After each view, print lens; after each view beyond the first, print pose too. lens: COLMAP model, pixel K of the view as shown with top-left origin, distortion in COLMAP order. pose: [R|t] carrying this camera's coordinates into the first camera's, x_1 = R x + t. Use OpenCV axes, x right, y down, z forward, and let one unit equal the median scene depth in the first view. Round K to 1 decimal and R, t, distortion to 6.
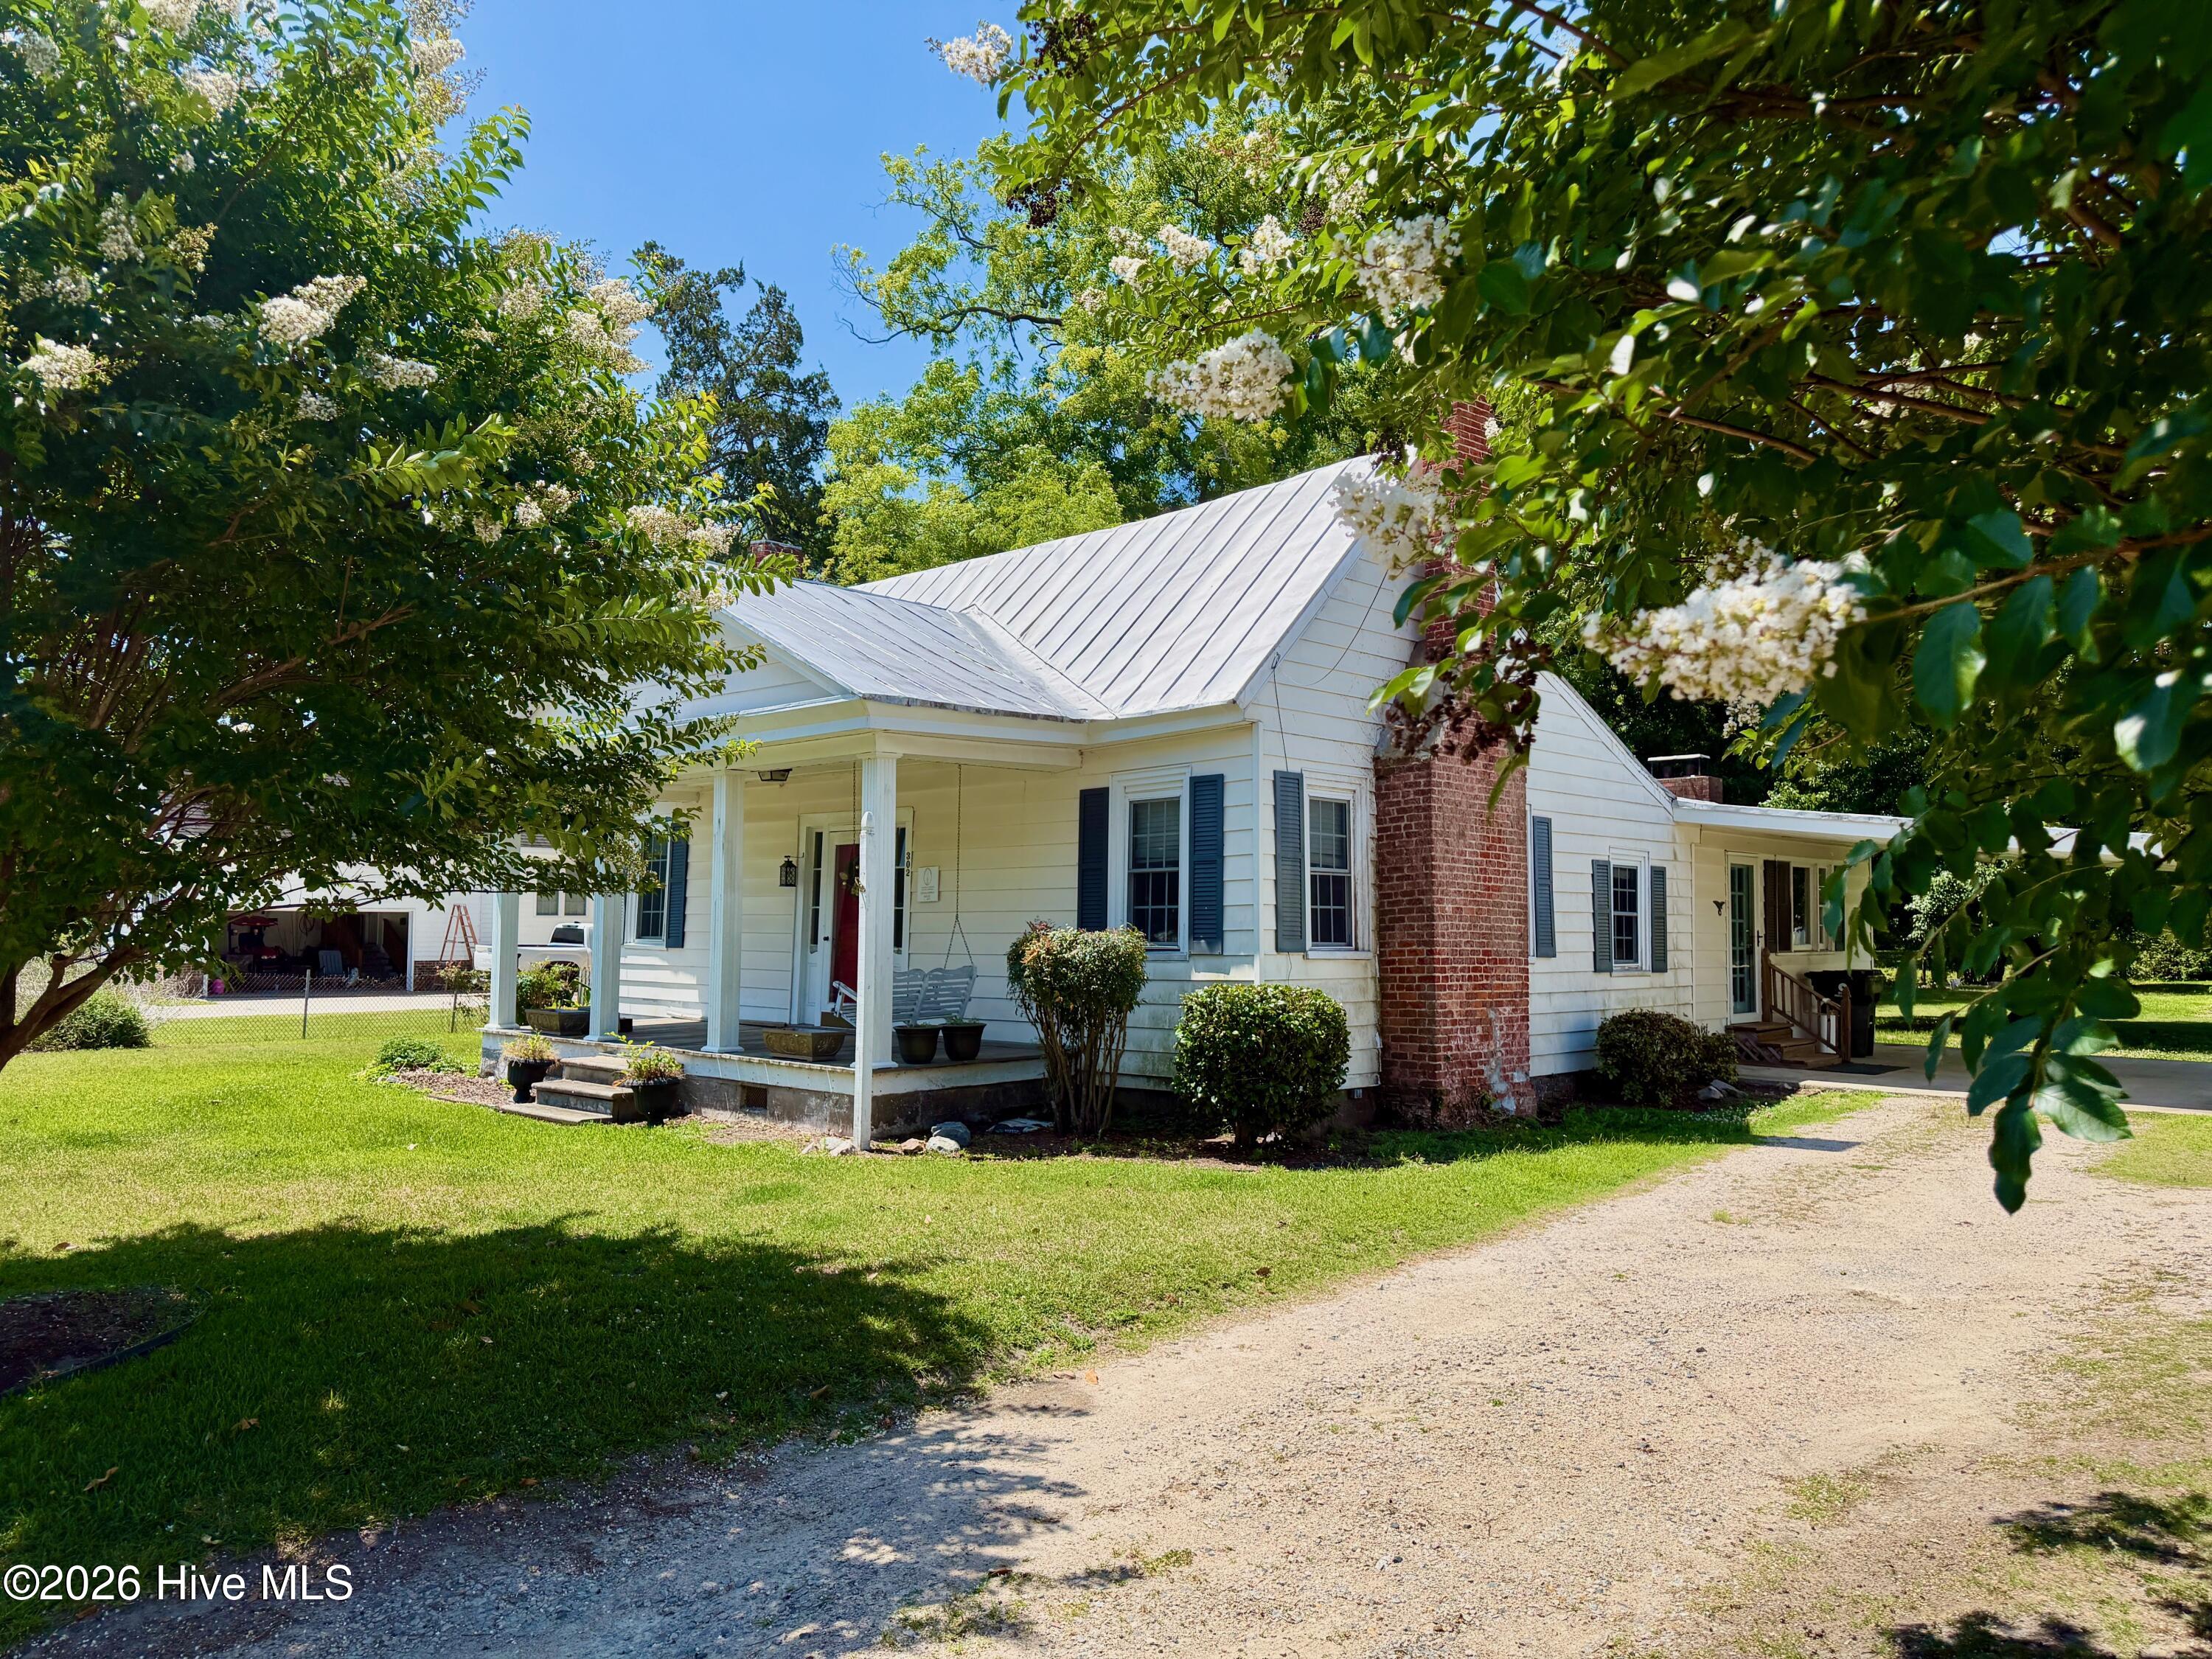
lens RADIAL K [[1558.4, 0, 1106.0], [0, 1558.4, 829.5], [0, 0, 1]] dist [0.075094, -0.001700]
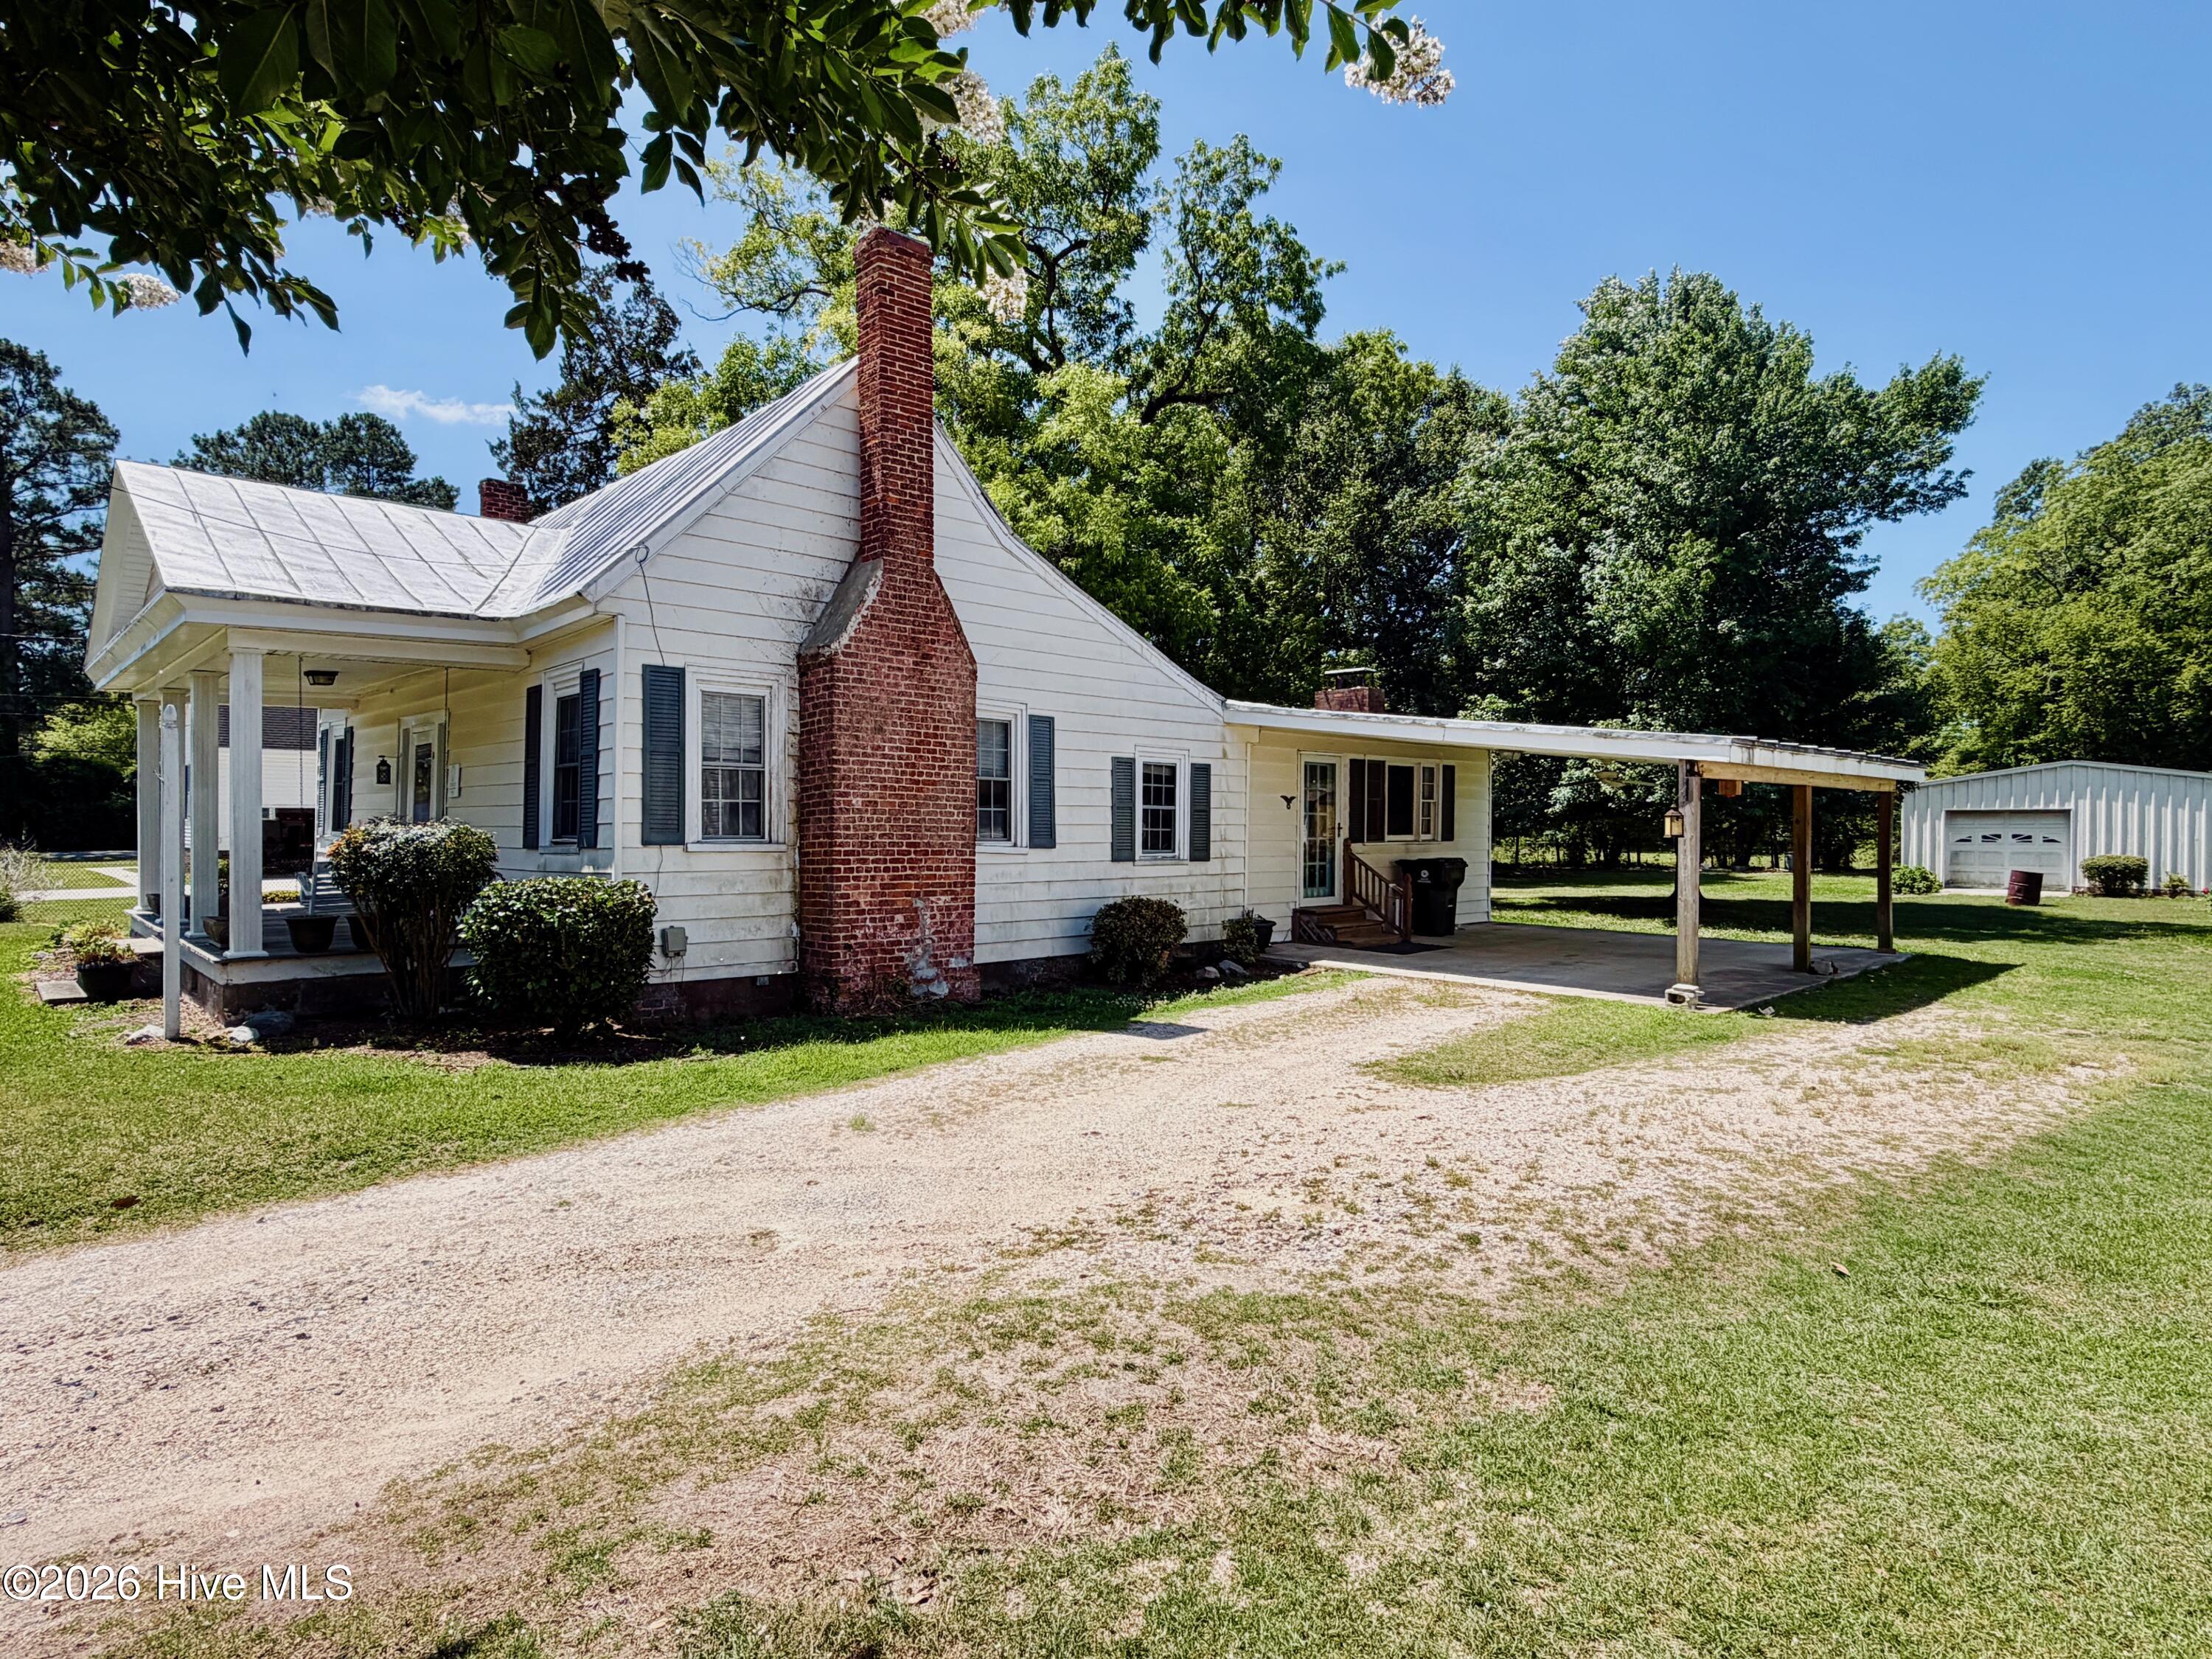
lens RADIAL K [[1213.7, 0, 1106.0], [0, 1213.7, 829.5], [0, 0, 1]] dist [-0.000126, -0.000443]
pose [[0.998911, -0.000672, -0.046660, 0.383004], [0.003816, 0.997723, 0.067330, 0.014385], [0.046509, -0.067435, 0.996639, 0.195520]]
